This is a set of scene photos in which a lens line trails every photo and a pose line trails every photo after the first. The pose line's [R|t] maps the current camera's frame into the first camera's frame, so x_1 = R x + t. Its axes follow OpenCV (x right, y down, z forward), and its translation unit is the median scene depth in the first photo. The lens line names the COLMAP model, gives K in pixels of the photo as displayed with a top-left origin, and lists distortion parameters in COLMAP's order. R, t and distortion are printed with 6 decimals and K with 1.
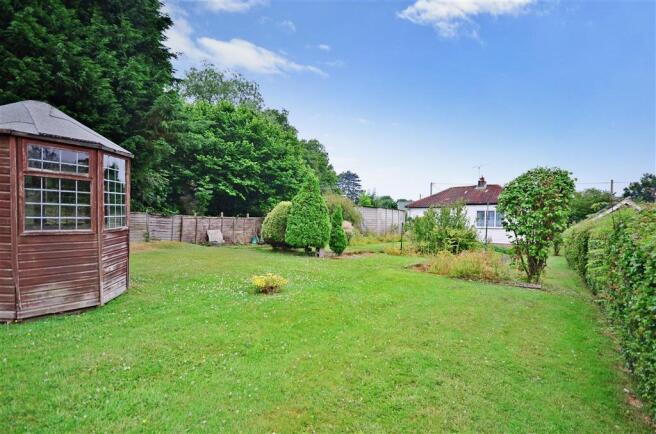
lens RADIAL K [[335.9, 0, 328.0], [0, 335.9, 237.1], [0, 0, 1]] dist [0.002328, -0.001014]
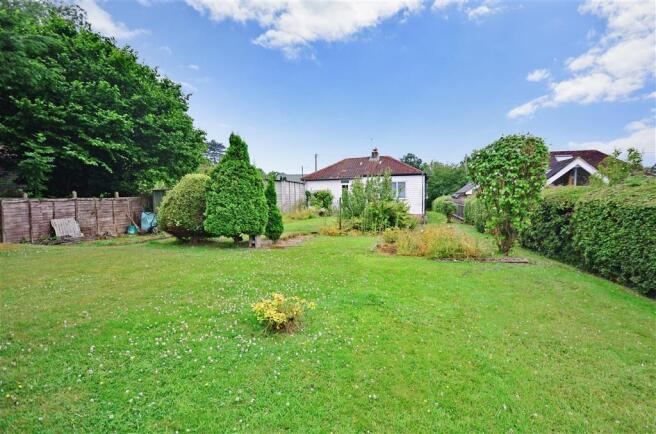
lens RADIAL K [[335.9, 0, 328.0], [0, 335.9, 237.1], [0, 0, 1]] dist [0.002328, -0.001014]
pose [[0.908107, -0.084052, 0.410216, -0.143978], [0.051976, 0.994697, 0.088750, -0.017145], [-0.415500, -0.059273, 0.907660, 0.193695]]
